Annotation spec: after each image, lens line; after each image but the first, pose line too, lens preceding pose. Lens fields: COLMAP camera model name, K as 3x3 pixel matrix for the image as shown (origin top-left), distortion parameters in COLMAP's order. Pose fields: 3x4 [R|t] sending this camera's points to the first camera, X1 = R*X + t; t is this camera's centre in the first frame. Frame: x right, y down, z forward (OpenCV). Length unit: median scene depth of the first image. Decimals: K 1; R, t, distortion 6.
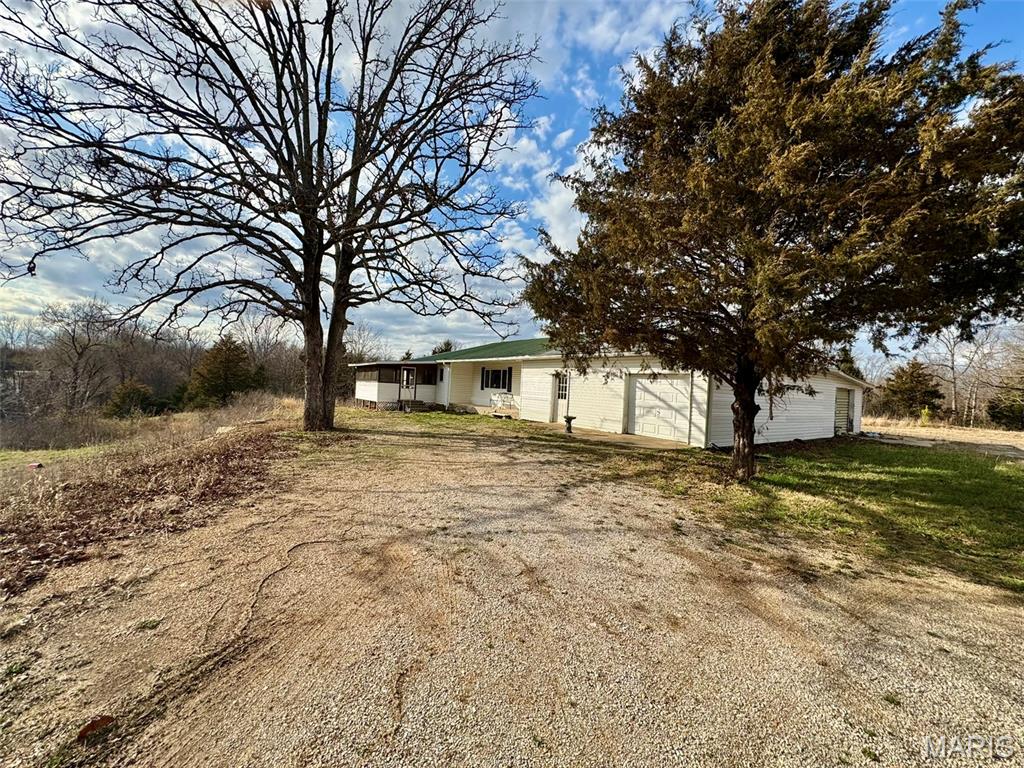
lens RADIAL K [[409.4, 0, 512.0], [0, 409.4, 384.0], [0, 0, 1]] dist [-0.001460, -0.000001]
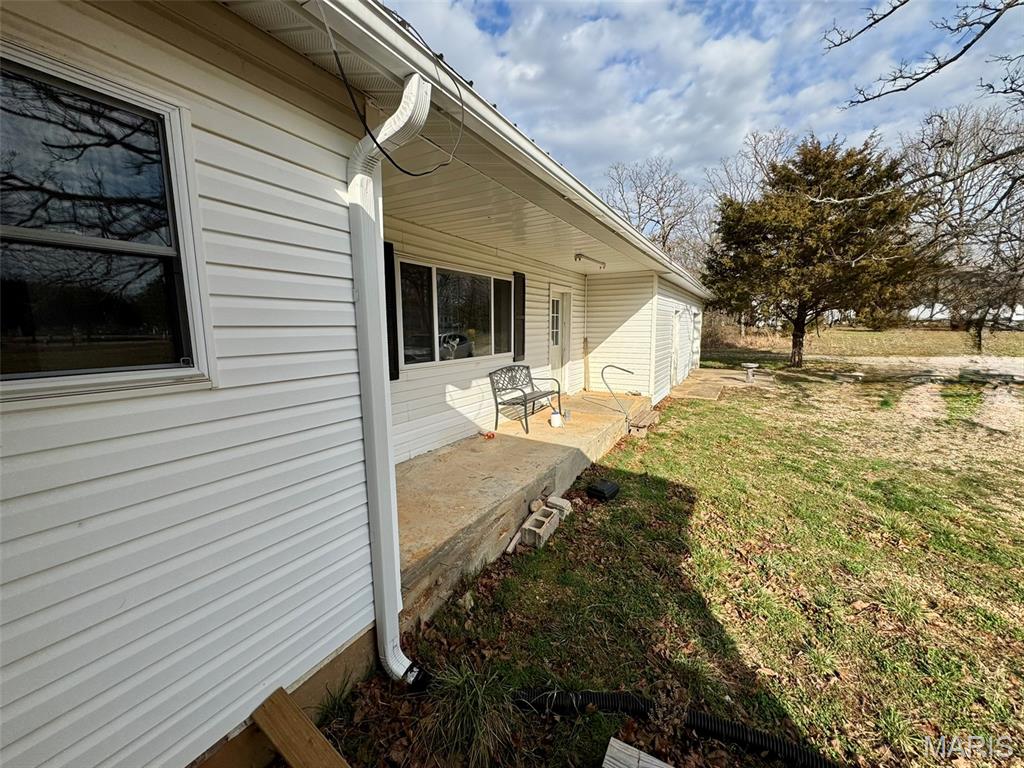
lens RADIAL K [[409.4, 0, 512.0], [0, 409.4, 384.0], [0, 0, 1]] dist [-0.001460, -0.000001]
pose [[-0.406492, -0.171341, 0.897445, -0.402025], [-0.012455, 0.983206, 0.182074, -0.025969], [-0.913570, 0.062834, -0.401799, 1.678804]]
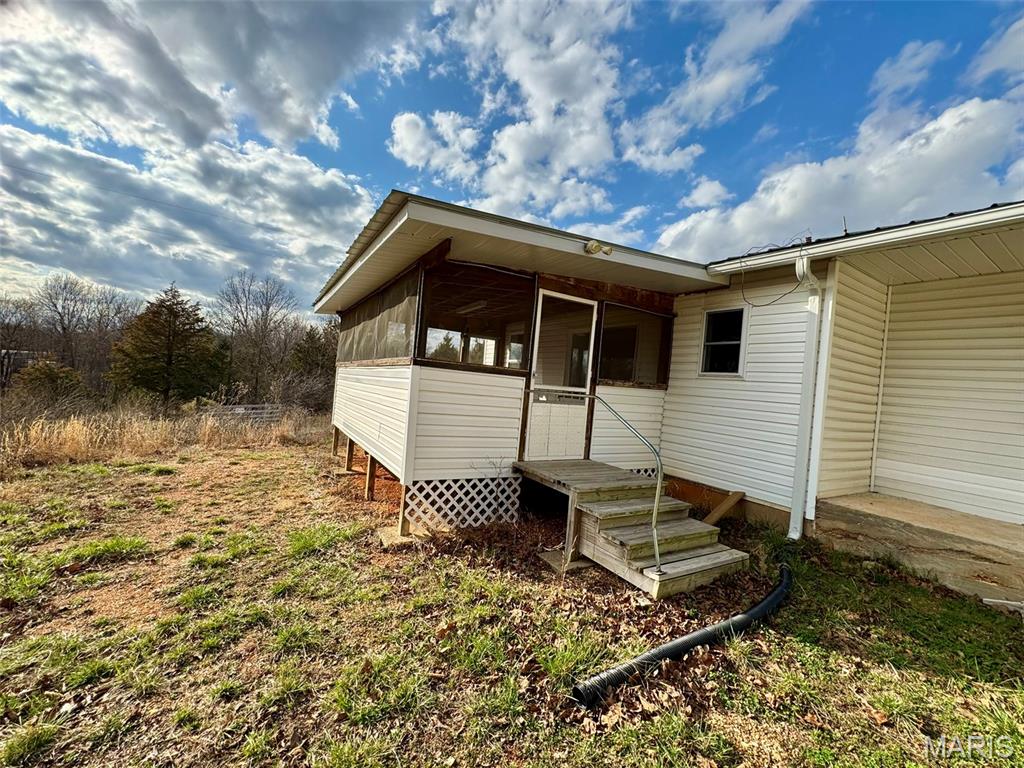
lens RADIAL K [[409.4, 0, 512.0], [0, 409.4, 384.0], [0, 0, 1]] dist [-0.001460, -0.000001]
pose [[0.997667, 0.036835, -0.057487, -0.453202], [-0.036728, 0.999321, 0.002912, 0.003135], [0.057555, -0.000794, 0.998342, 1.359123]]
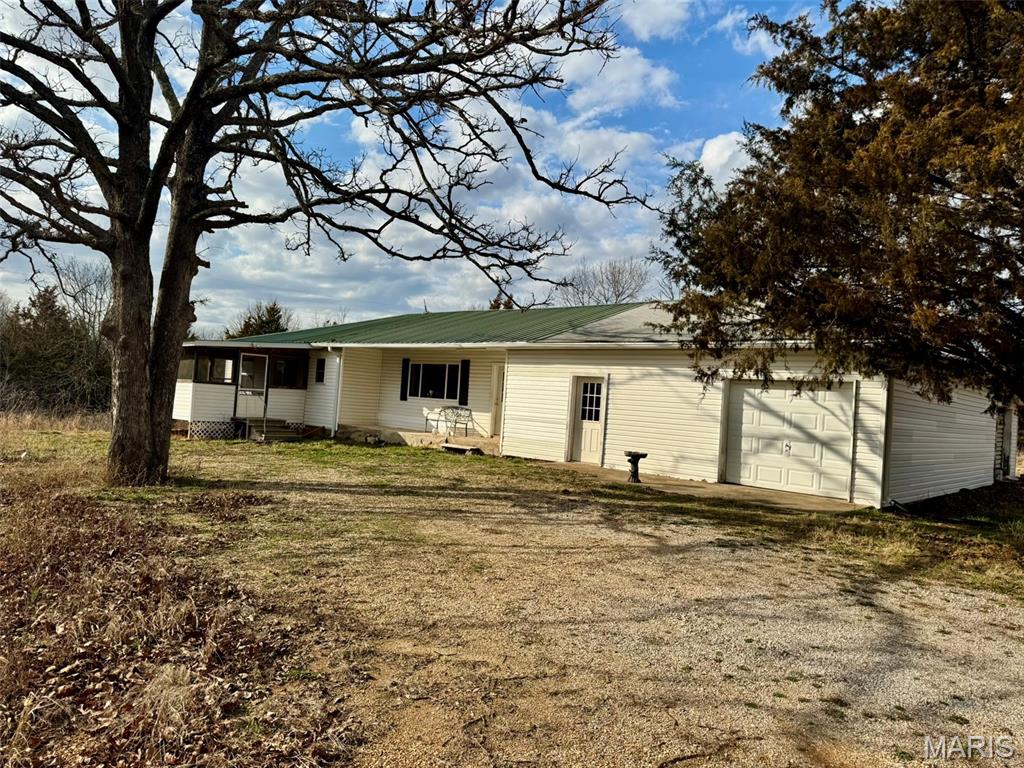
lens RADIAL K [[715.8, 0, 512.0], [0, 715.8, 384.0], [0, 0, 1]] dist [0.087706, -0.109468]
pose [[0.975791, 0.018789, 0.217898, -0.227728], [-0.017648, 0.999818, -0.007181, -0.004629], [-0.217993, 0.003161, 0.975945, 0.070855]]
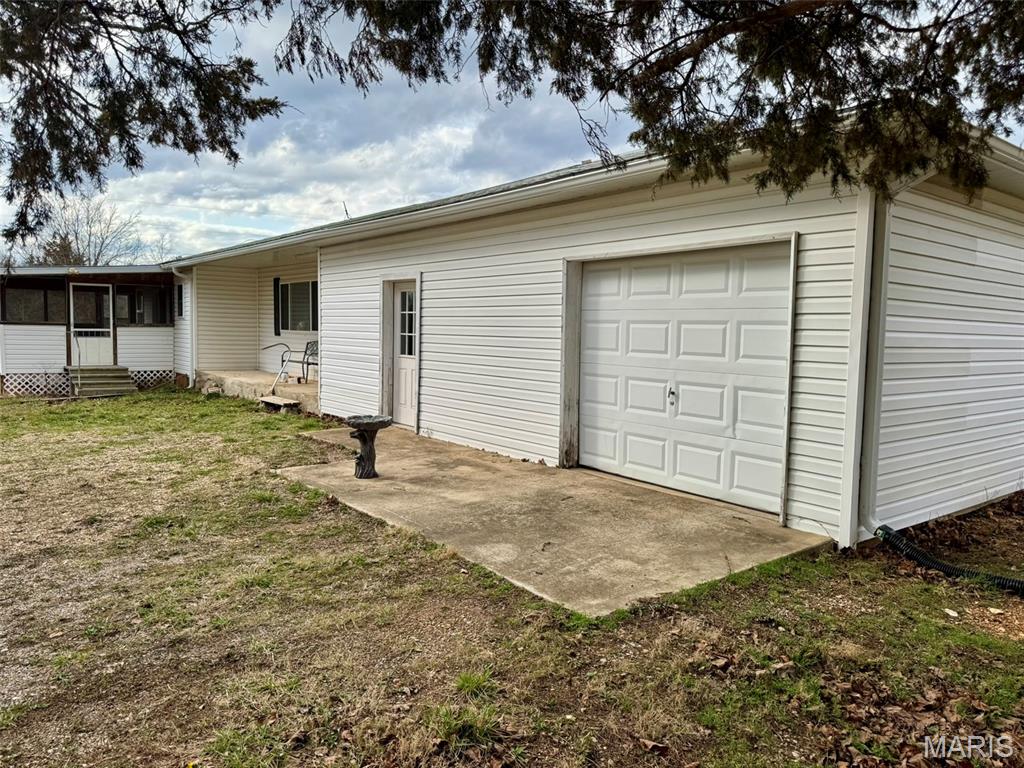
lens RADIAL K [[715.8, 0, 512.0], [0, 715.8, 384.0], [0, 0, 1]] dist [0.087706, -0.109468]
pose [[0.998872, -0.034936, 0.032156, 0.212589], [0.032146, 0.995986, 0.083541, 0.016711], [-0.034945, -0.082414, 0.995985, 0.474435]]
